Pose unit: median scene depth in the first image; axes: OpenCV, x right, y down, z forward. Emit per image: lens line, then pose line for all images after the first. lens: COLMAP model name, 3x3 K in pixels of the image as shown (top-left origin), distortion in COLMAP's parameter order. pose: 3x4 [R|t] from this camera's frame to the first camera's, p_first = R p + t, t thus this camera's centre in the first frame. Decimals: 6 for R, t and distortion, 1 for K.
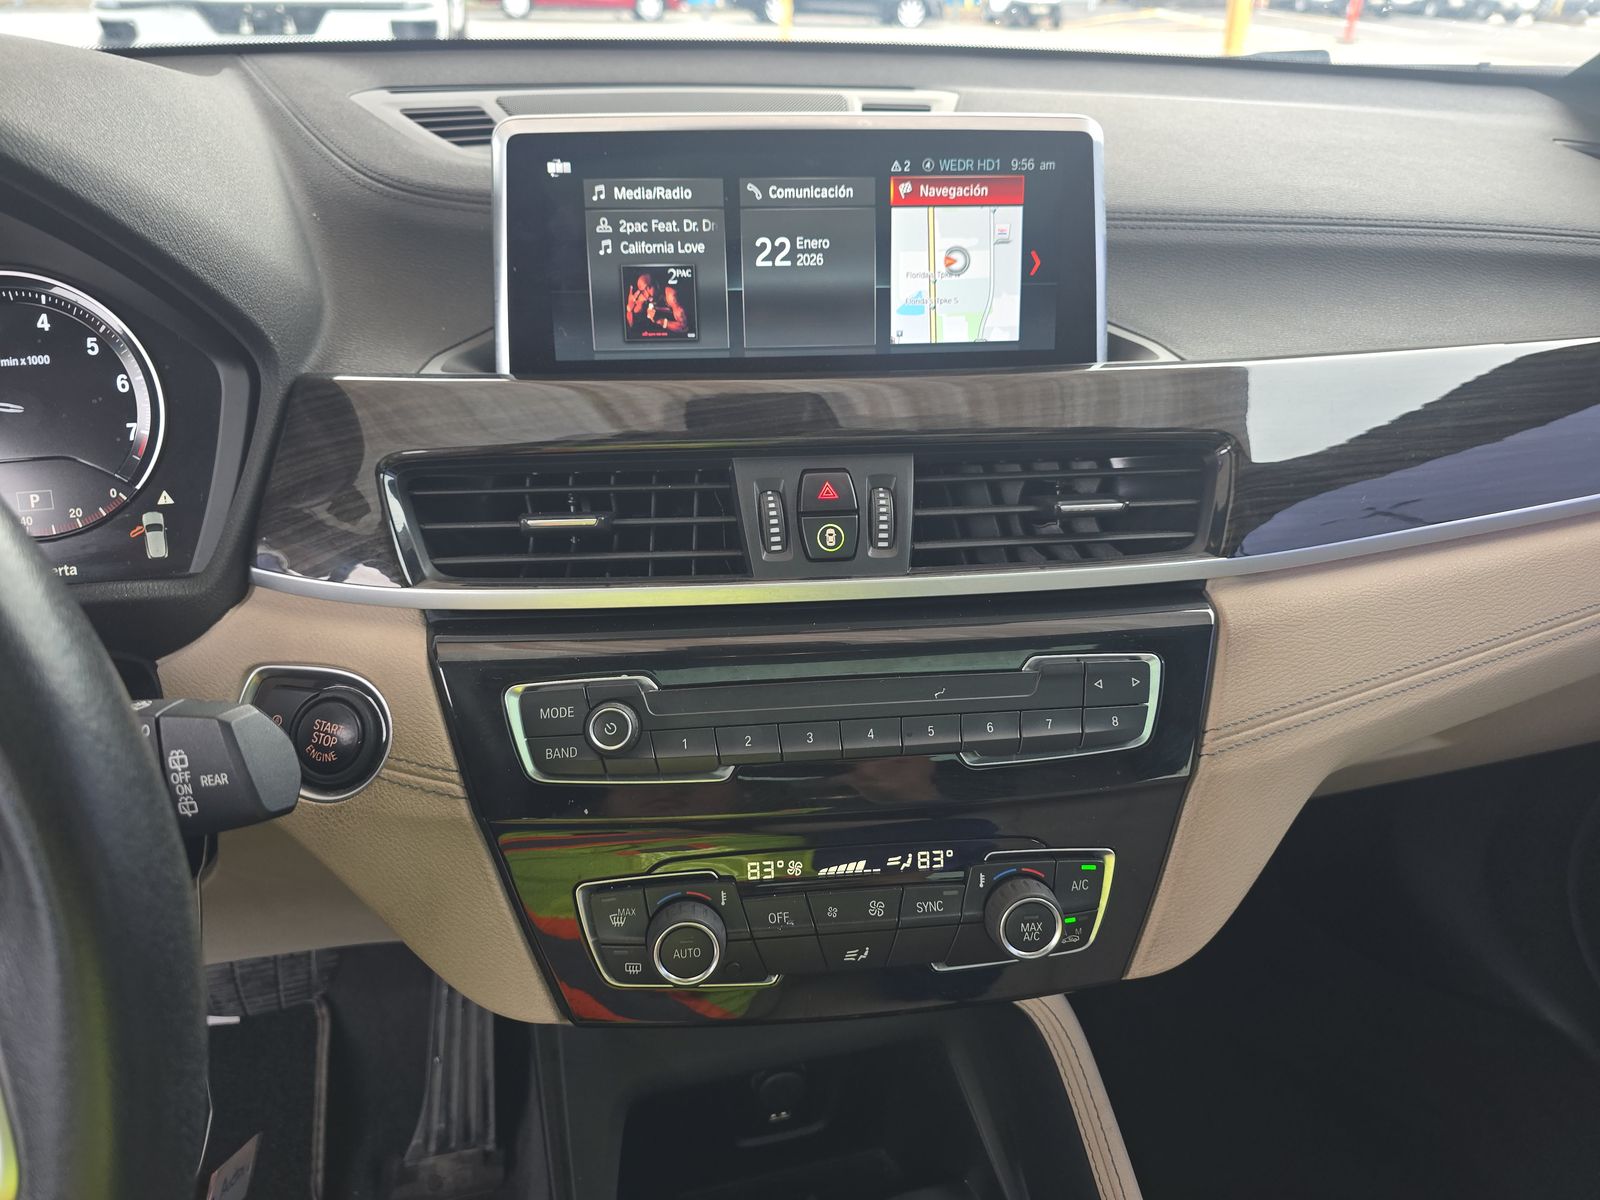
lens RADIAL K [[1071.2, 0, 799.9], [0, 1071.2, 616.5], [0, 0, 1]] dist [0.029980, -0.032928]
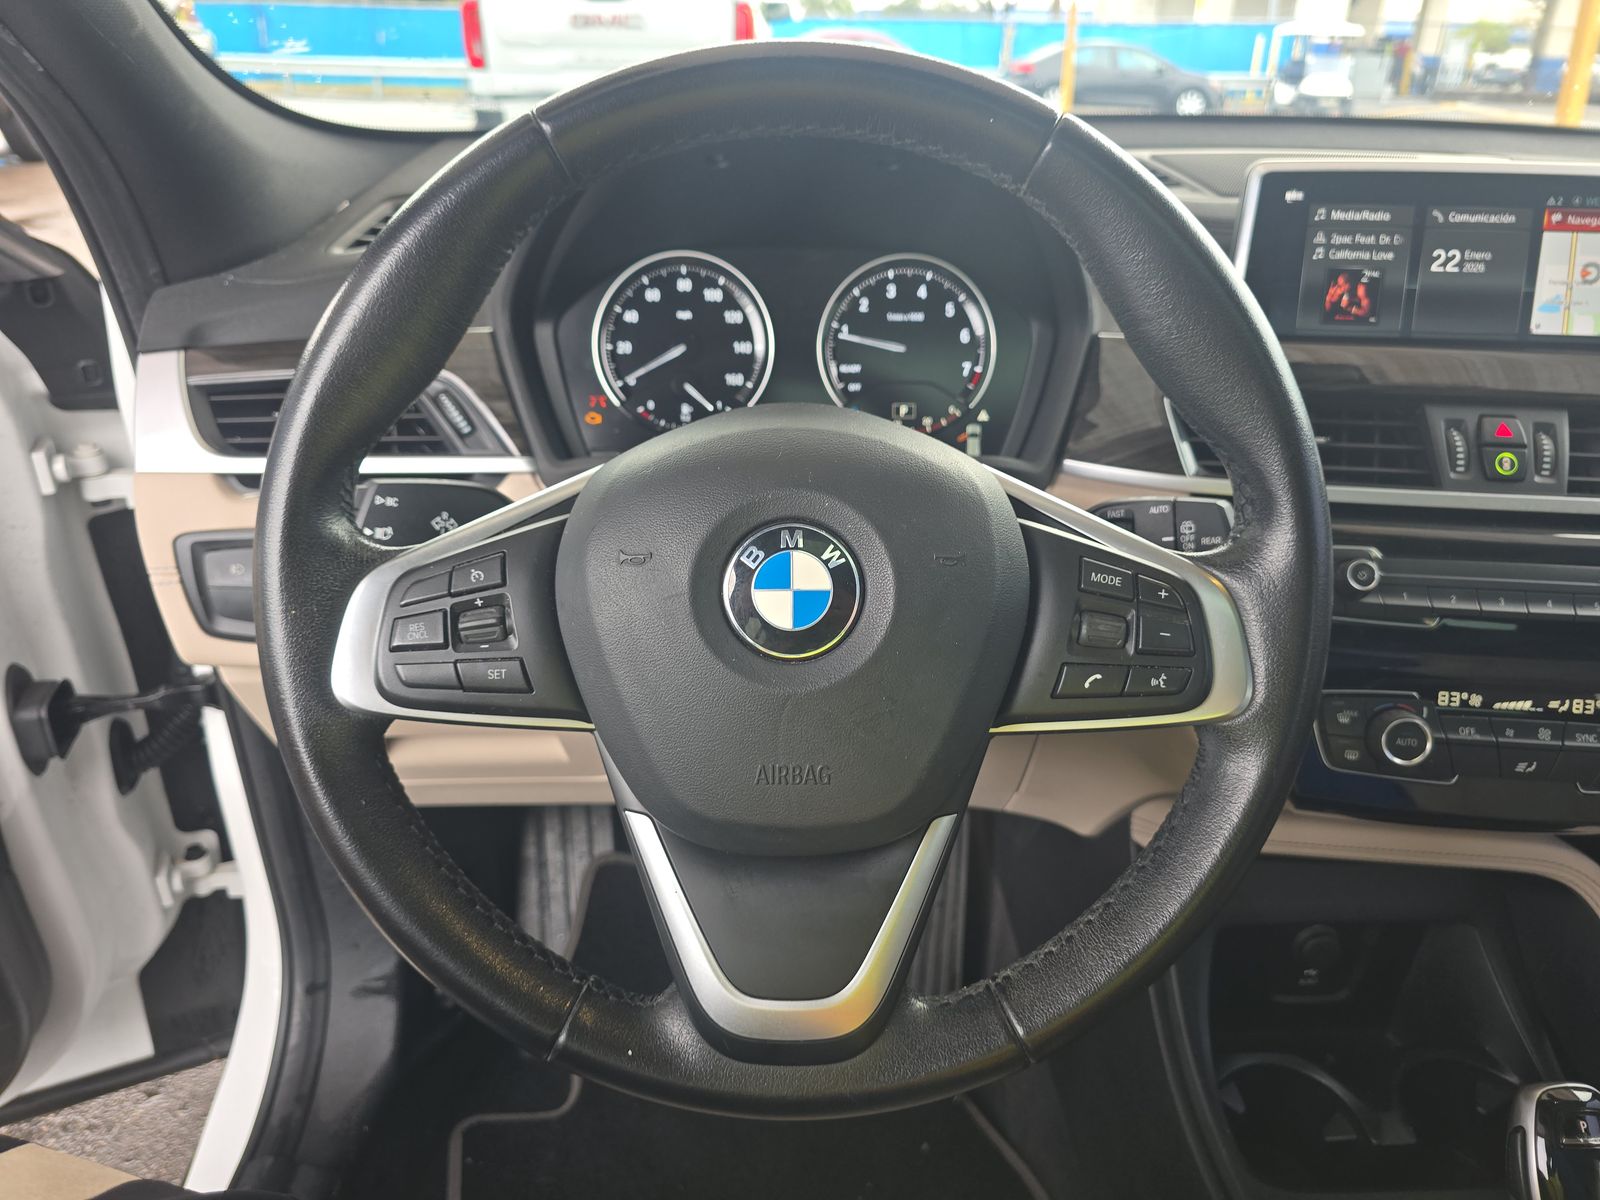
lens RADIAL K [[1071.2, 0, 799.9], [0, 1071.2, 616.5], [0, 0, 1]] dist [0.029980, -0.032928]
pose [[0.979275, 0.088977, -0.181943, -0.535003], [-0.101234, 0.993099, -0.059208, 0.265391], [0.175420, 0.076400, 0.981525, -0.432615]]
